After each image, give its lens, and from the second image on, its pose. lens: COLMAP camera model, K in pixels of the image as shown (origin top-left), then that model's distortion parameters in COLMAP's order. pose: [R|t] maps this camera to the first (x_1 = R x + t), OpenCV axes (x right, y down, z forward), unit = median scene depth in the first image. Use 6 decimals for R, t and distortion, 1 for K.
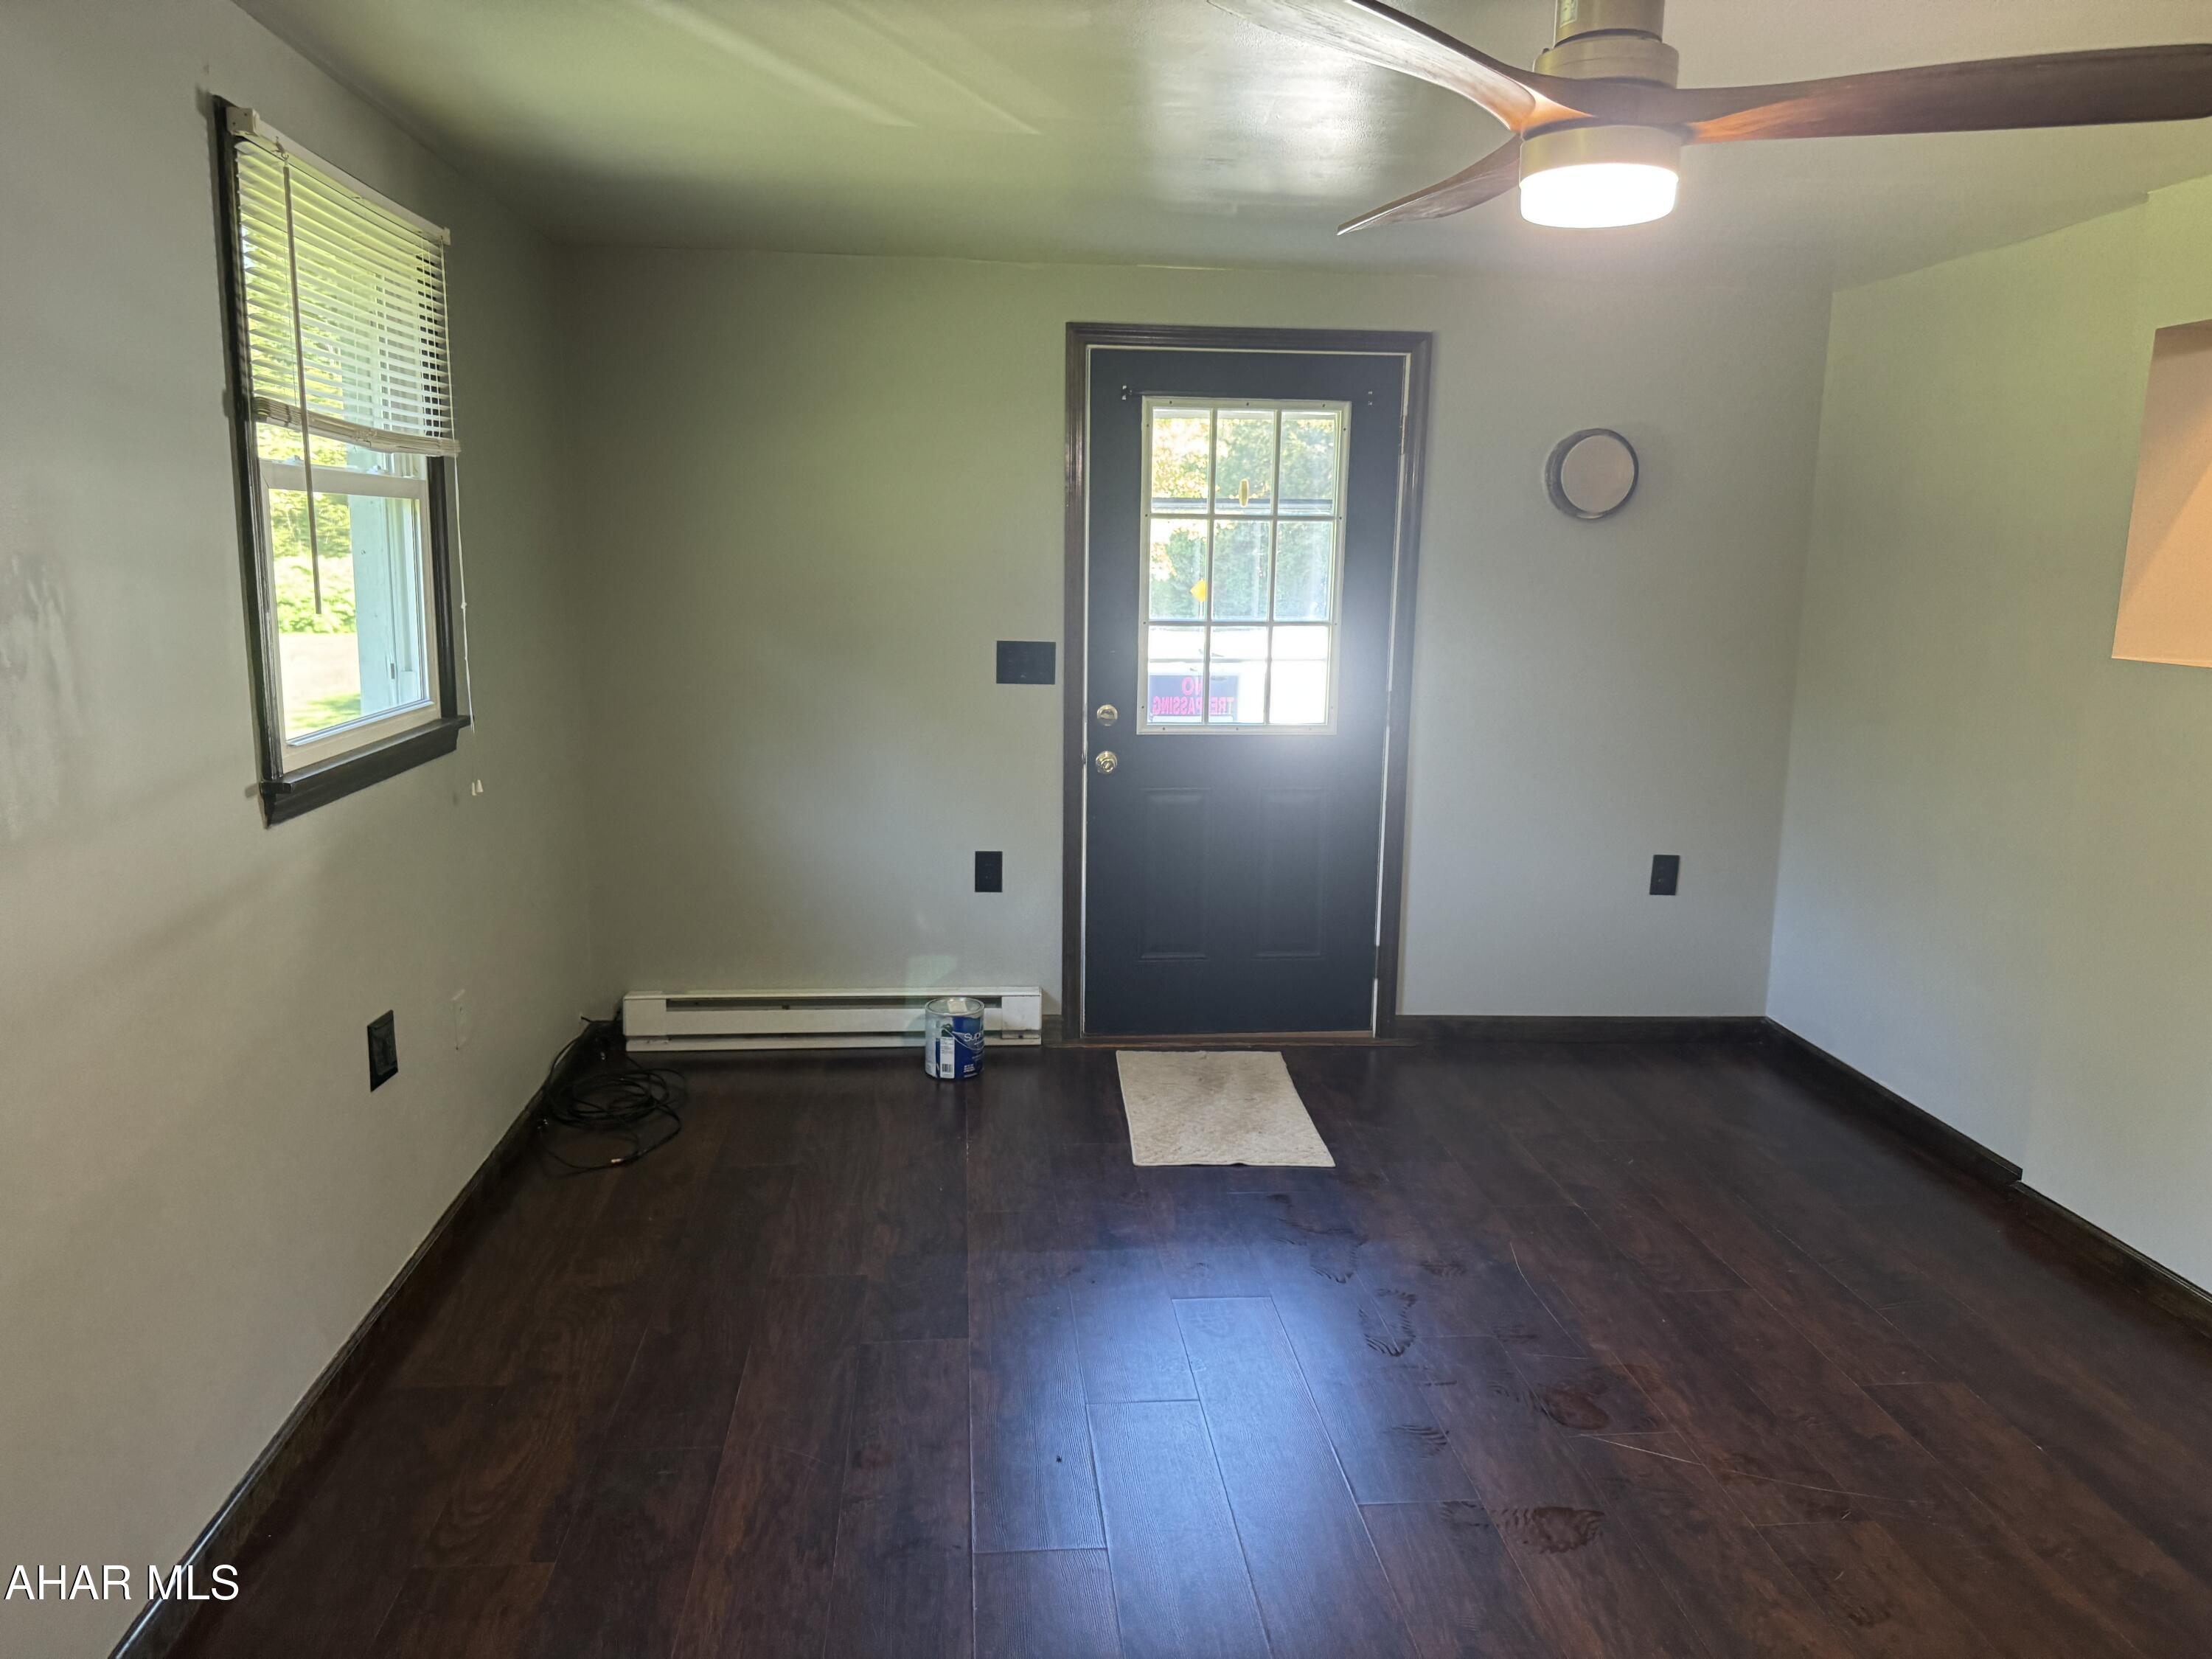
lens RADIAL K [[1531.5, 0, 1102.3], [0, 1531.5, 841.8], [0, 0, 1]] dist [0.036229, -0.032610]
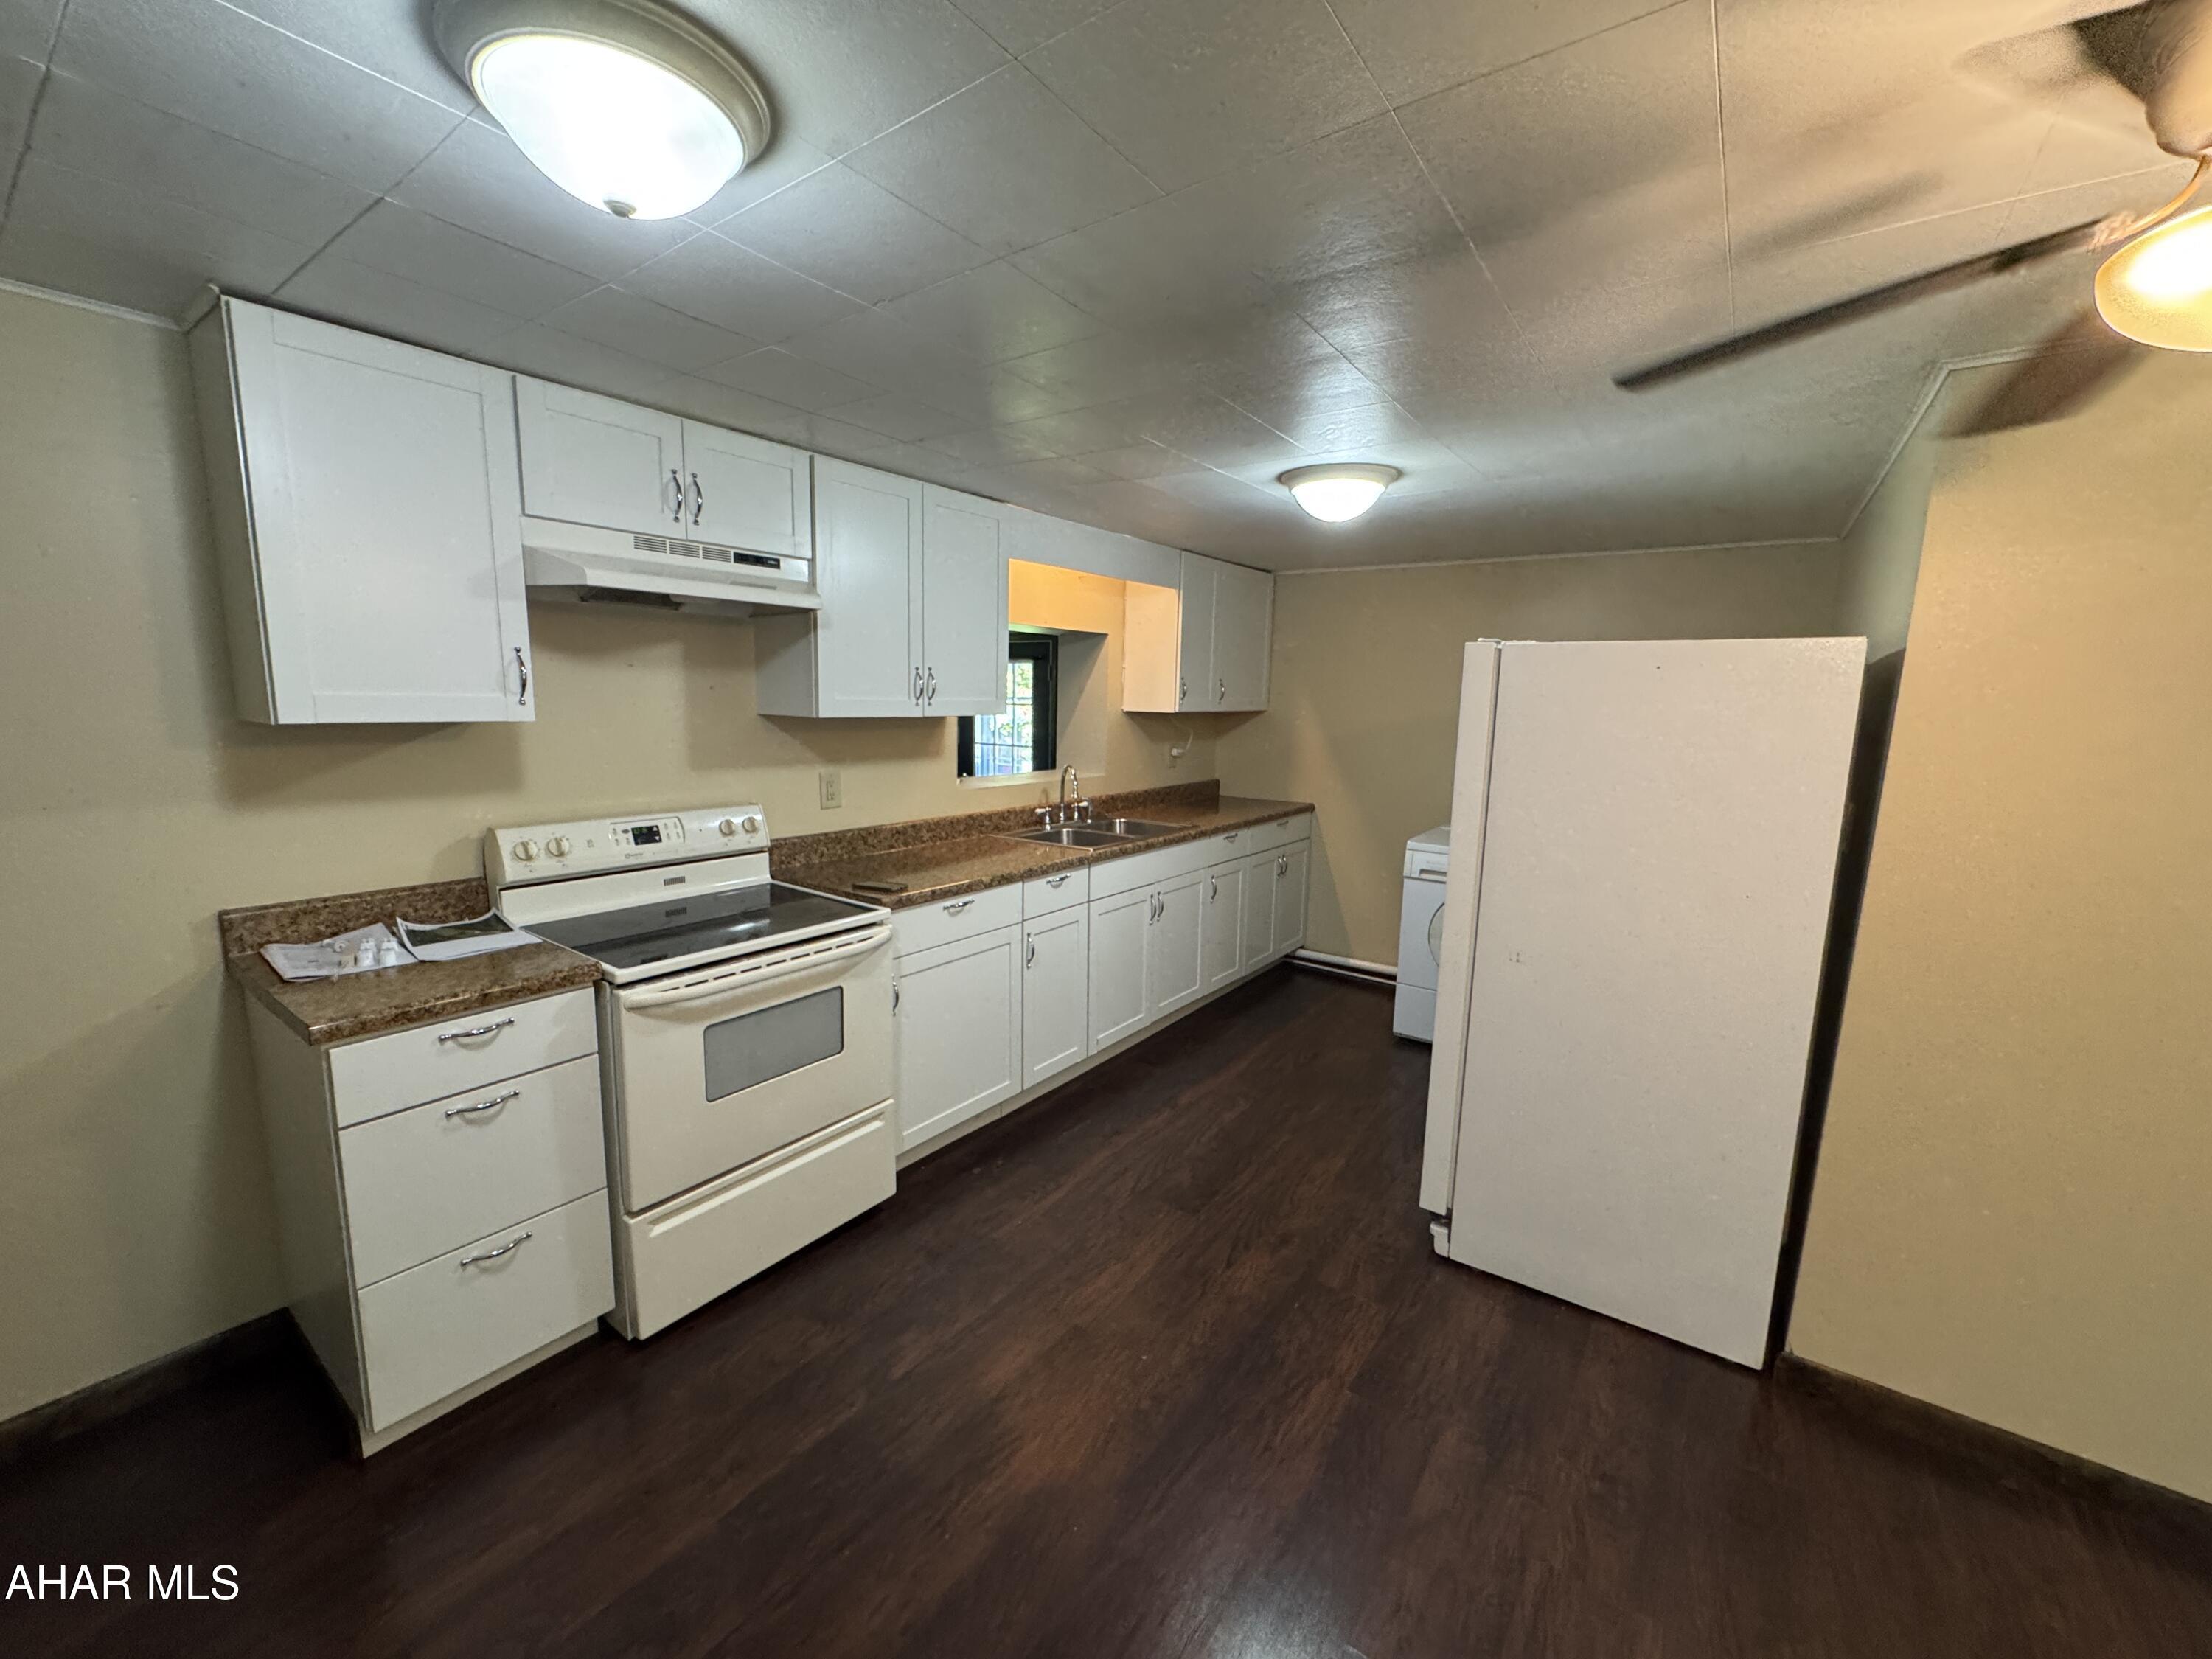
lens RADIAL K [[881.9, 0, 1103.6], [0, 881.9, 828.8], [0, 0, 1]] dist [-0.005445, 0.000452]
pose [[-0.745085, -0.132826, 0.653610, -0.373193], [0.090873, 0.950614, 0.296774, -0.212305], [-0.660750, 0.280517, -0.696218, 1.042957]]
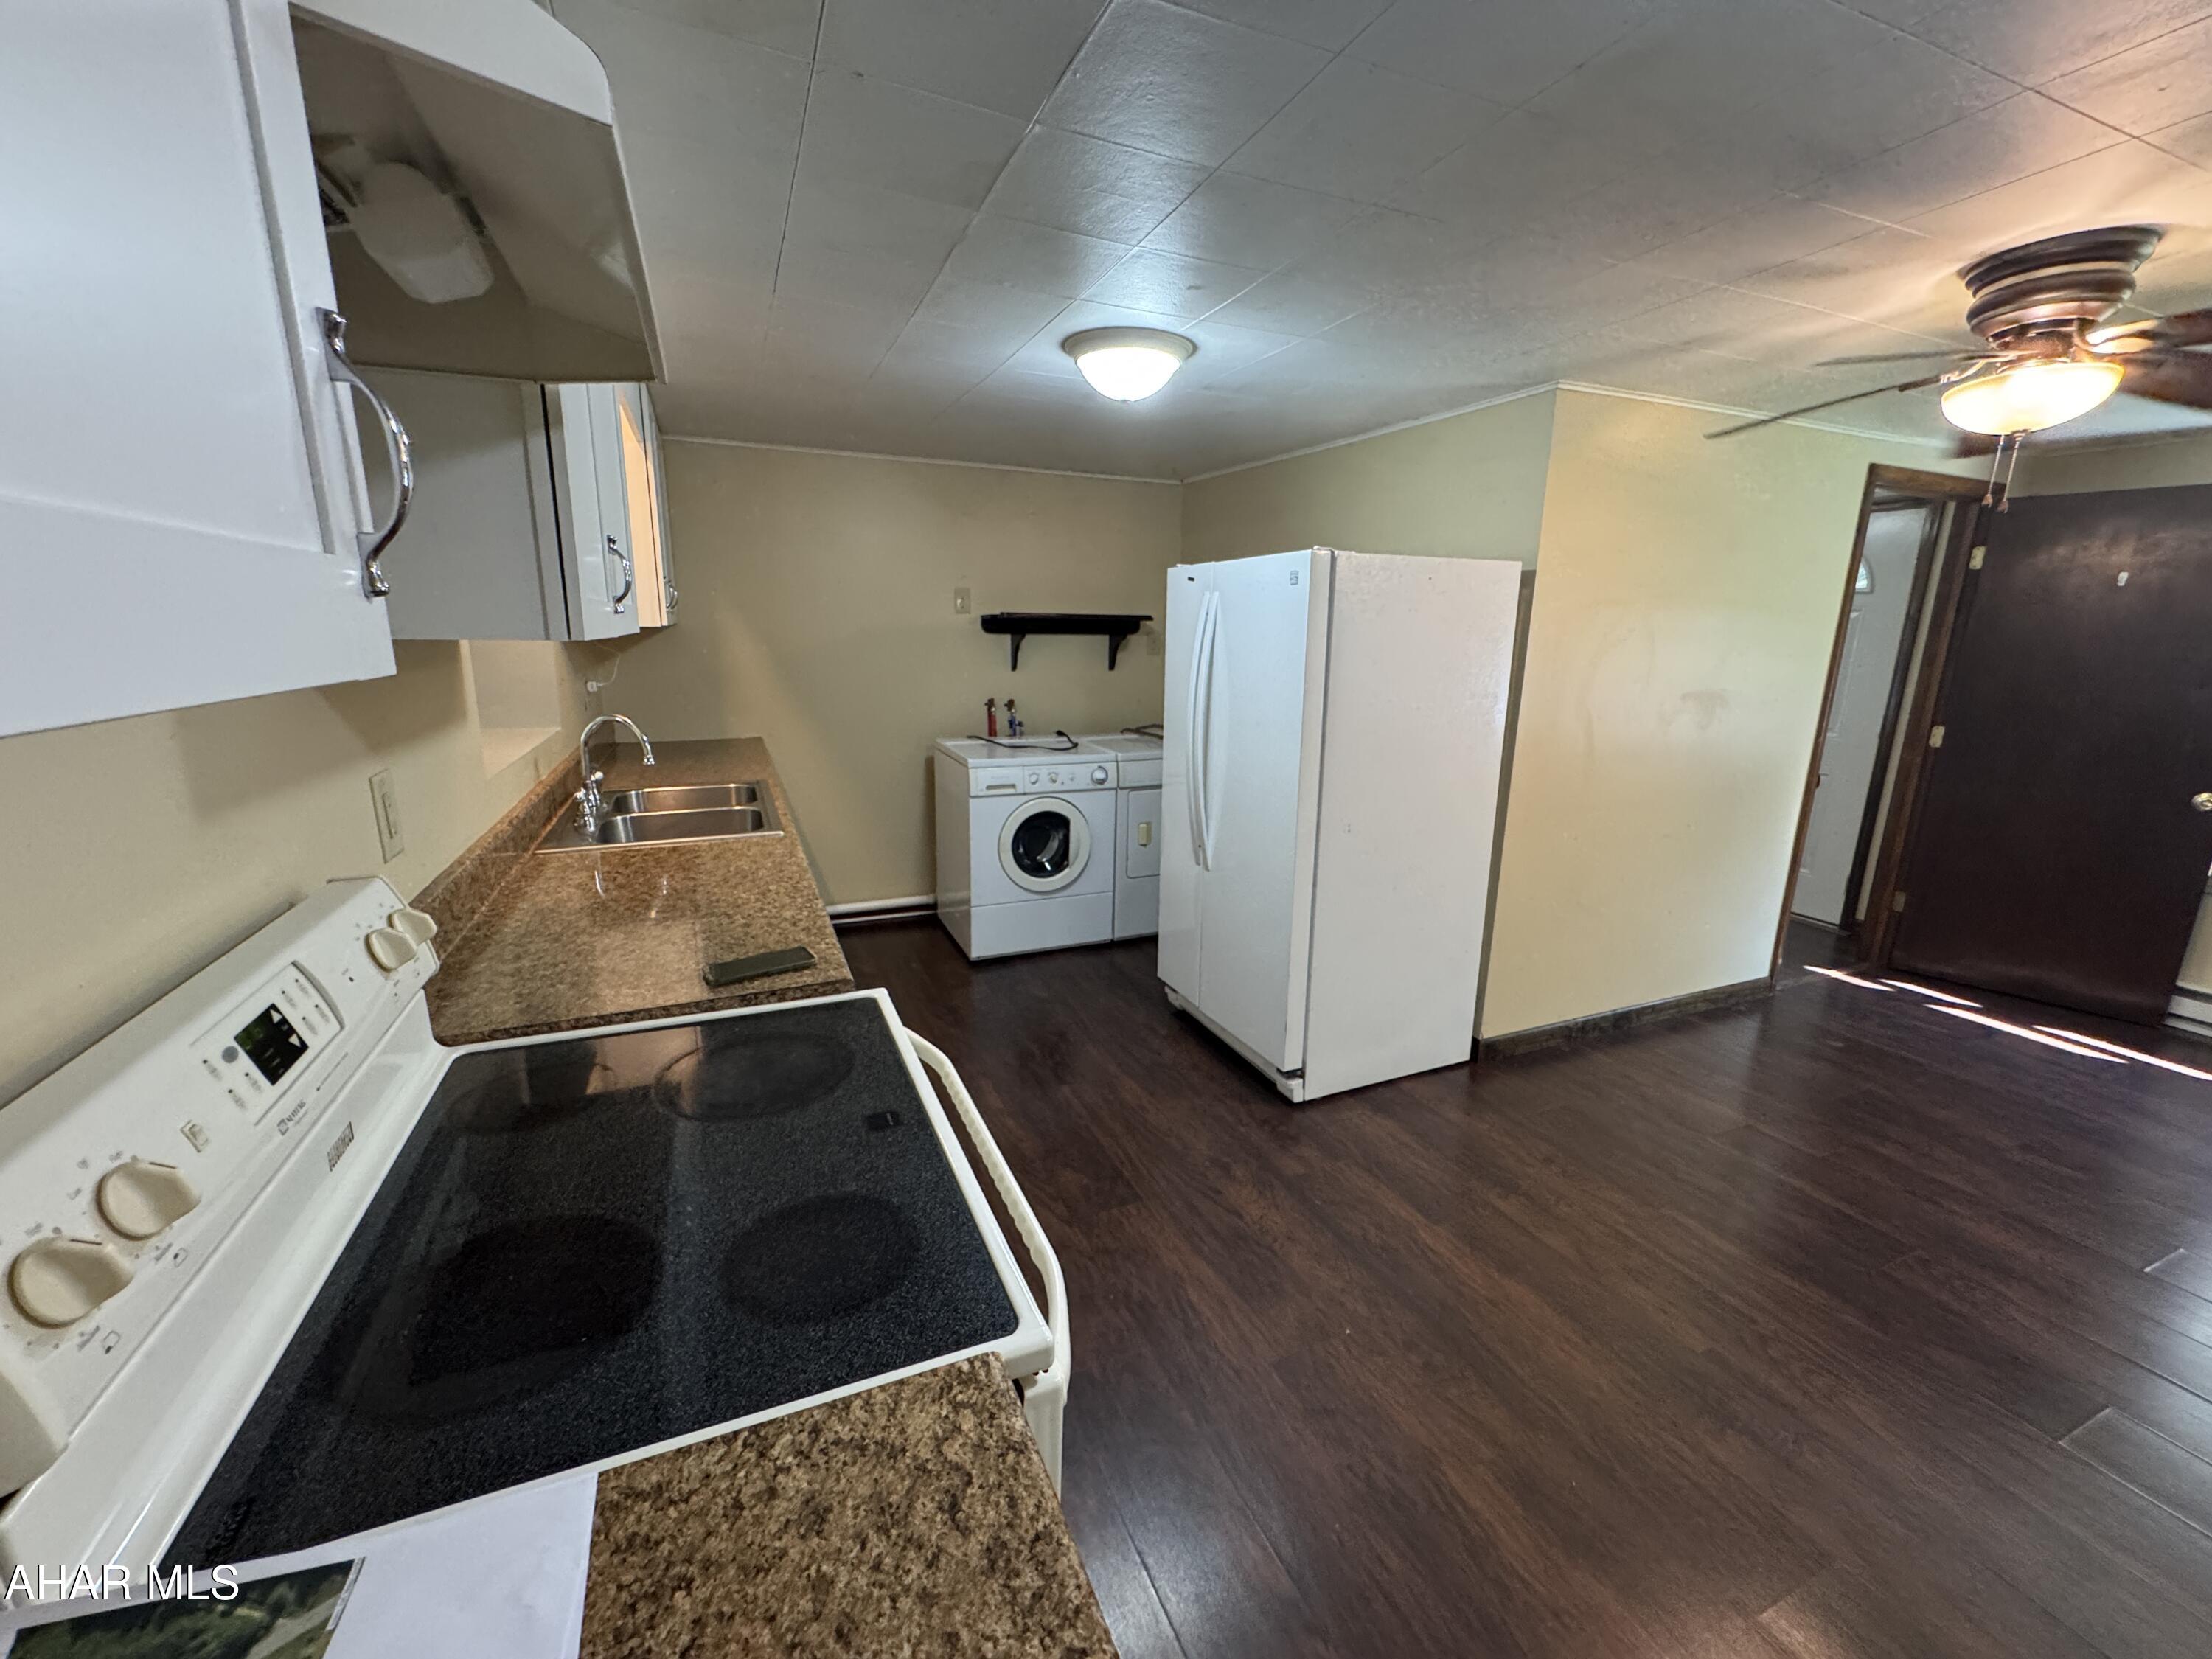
lens RADIAL K [[881.9, 0, 1104.8], [0, 881.9, 814.2], [0, 0, 1]] dist [-0.005445, 0.000452]
pose [[-0.953435, 0.030886, -0.300012, 0.209387], [-0.087762, 0.923283, 0.373959, -0.185424], [0.288546, 0.382876, -0.877580, 1.026498]]
